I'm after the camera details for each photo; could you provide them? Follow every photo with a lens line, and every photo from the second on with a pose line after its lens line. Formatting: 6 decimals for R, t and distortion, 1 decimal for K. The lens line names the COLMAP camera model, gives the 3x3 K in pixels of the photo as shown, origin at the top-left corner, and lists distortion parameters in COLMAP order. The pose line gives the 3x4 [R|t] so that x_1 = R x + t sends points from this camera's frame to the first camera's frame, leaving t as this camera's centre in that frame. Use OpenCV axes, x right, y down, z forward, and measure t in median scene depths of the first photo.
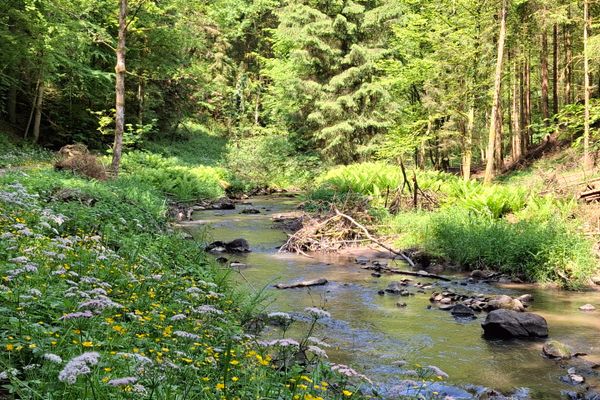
lens RADIAL K [[844.3, 0, 288.7], [0, 844.3, 187.6], [0, 0, 1]] dist [0.357918, -1.461673]
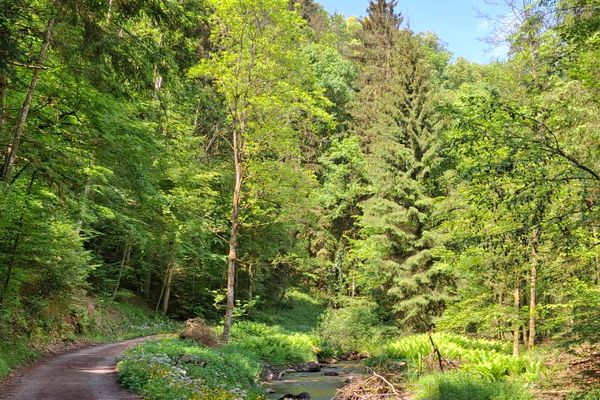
lens RADIAL K [[844.3, 0, 288.7], [0, 844.3, 187.6], [0, 0, 1]] dist [0.357918, -1.461673]
pose [[0.990546, -0.020608, -0.135628, 0.049522], [-0.005334, 0.982119, -0.188184, -0.002123], [0.137081, 0.187128, 0.972724, -0.192477]]
